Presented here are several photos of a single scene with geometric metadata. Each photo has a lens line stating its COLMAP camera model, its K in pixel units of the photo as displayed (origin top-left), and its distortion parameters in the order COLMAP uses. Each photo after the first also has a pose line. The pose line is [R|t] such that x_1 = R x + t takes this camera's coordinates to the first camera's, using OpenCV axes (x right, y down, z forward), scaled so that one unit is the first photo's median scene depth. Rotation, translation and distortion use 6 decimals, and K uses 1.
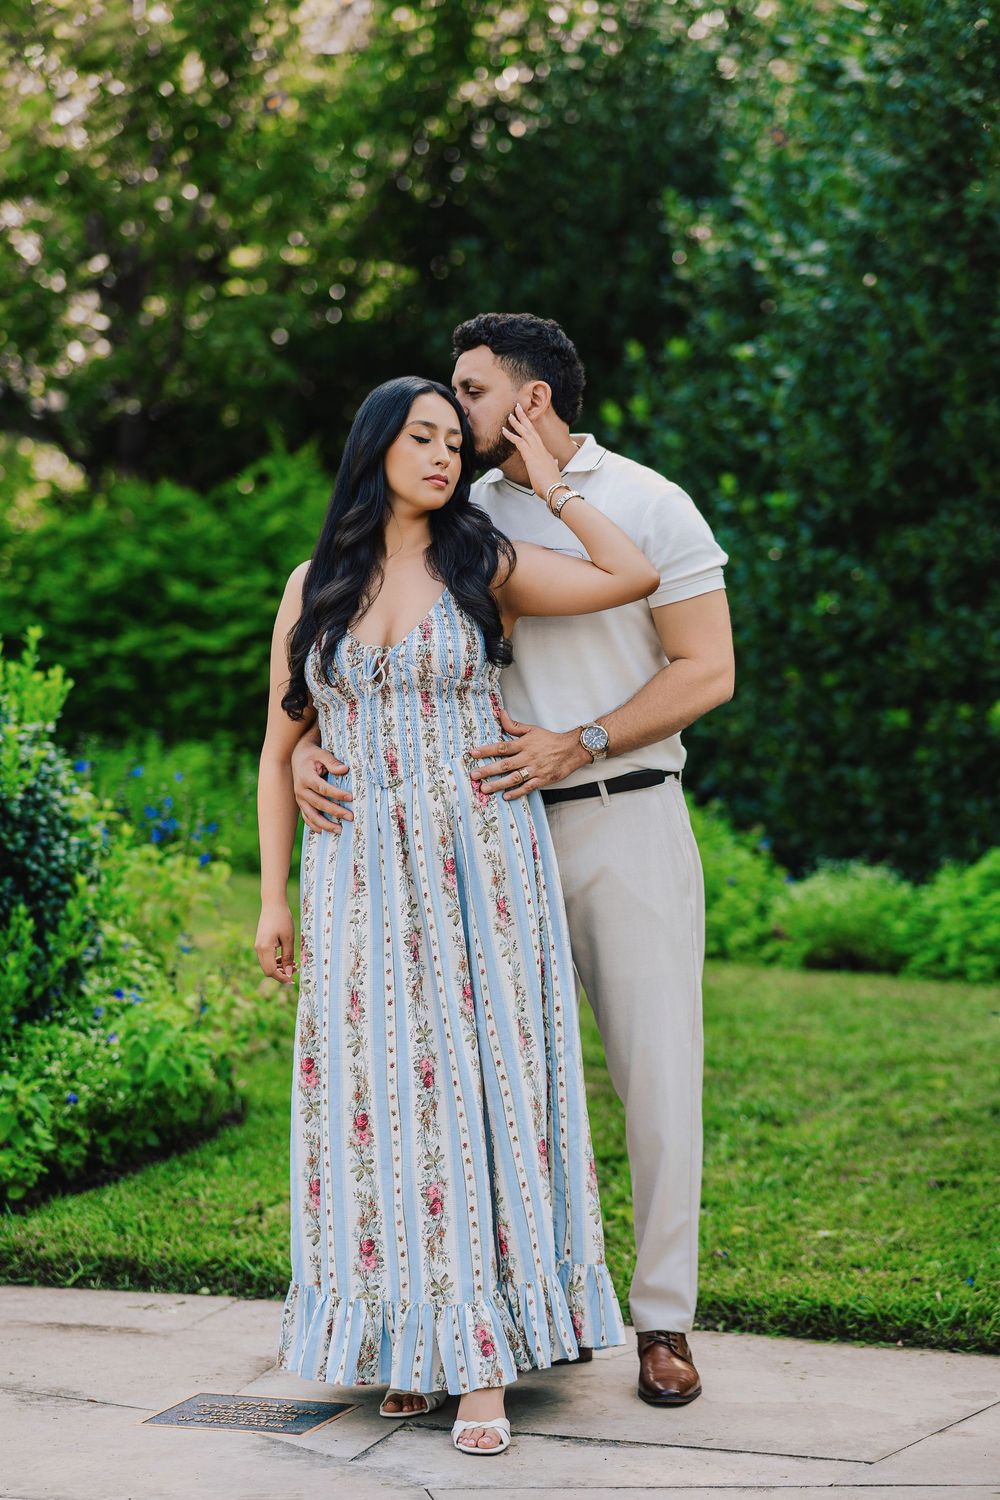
lens RADIAL K [[3529.0, 0, 497.7], [0, 3529.0, 693.7], [0, 0, 1]] dist [0.435491, -1.115151]
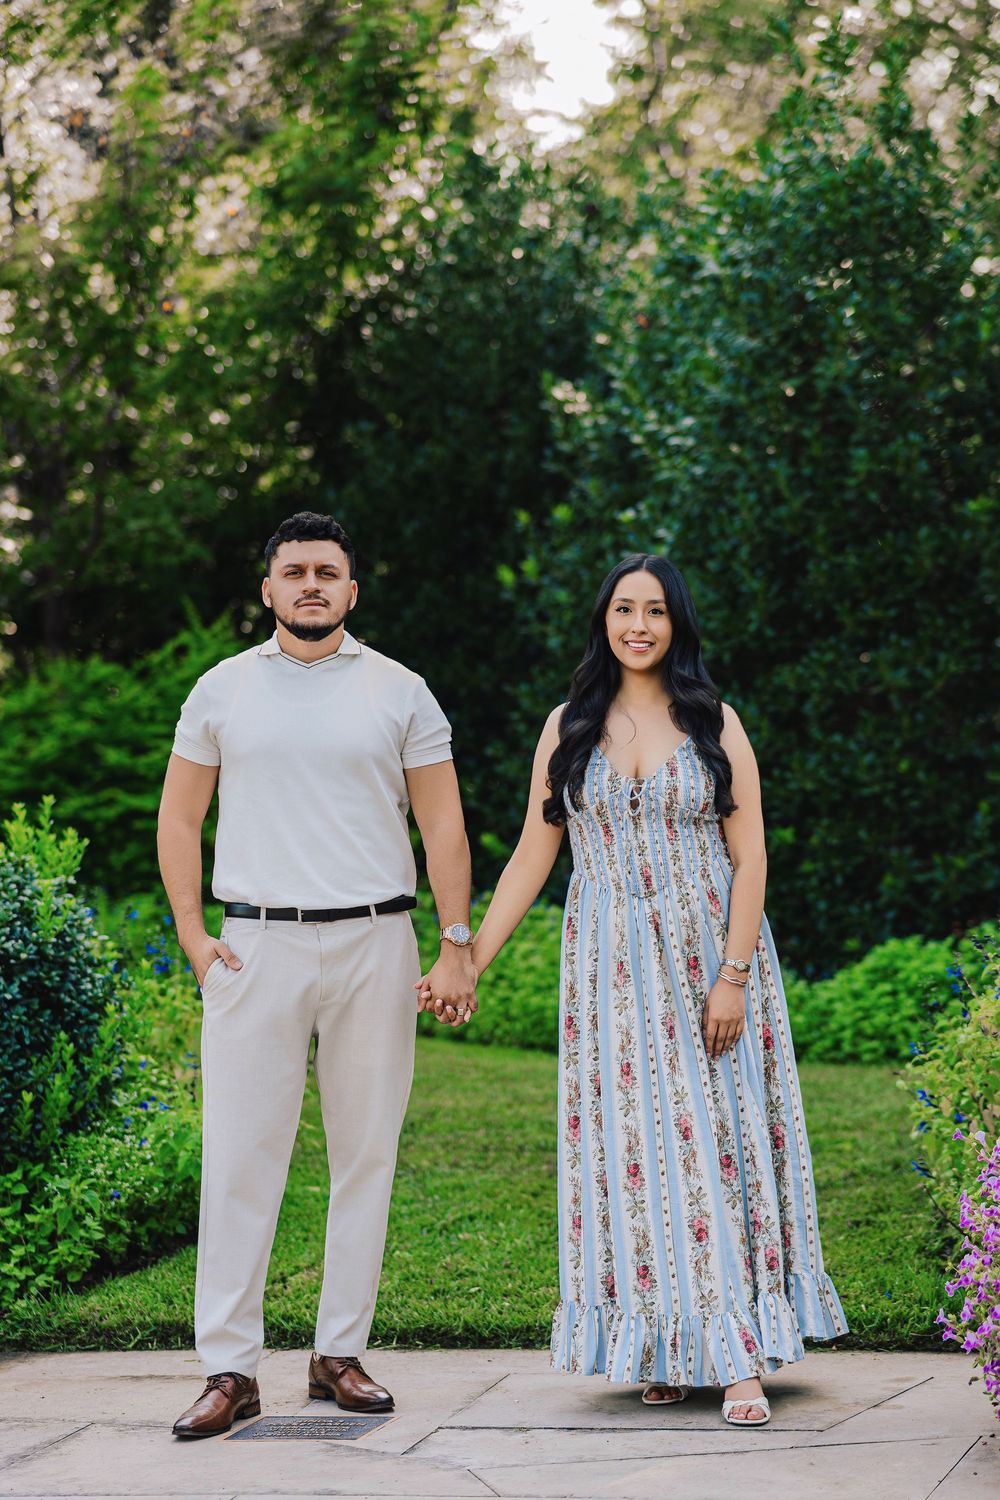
lens RADIAL K [[3618.8, 0, 444.5], [0, 3618.8, 752.7], [0, 0, 1]] dist [0.372947, -0.258424]
pose [[0.998046, -0.054277, 0.030948, -0.028638], [0.055016, 0.998208, -0.023541, 0.001882], [-0.029615, 0.025198, 0.999244, -0.145123]]
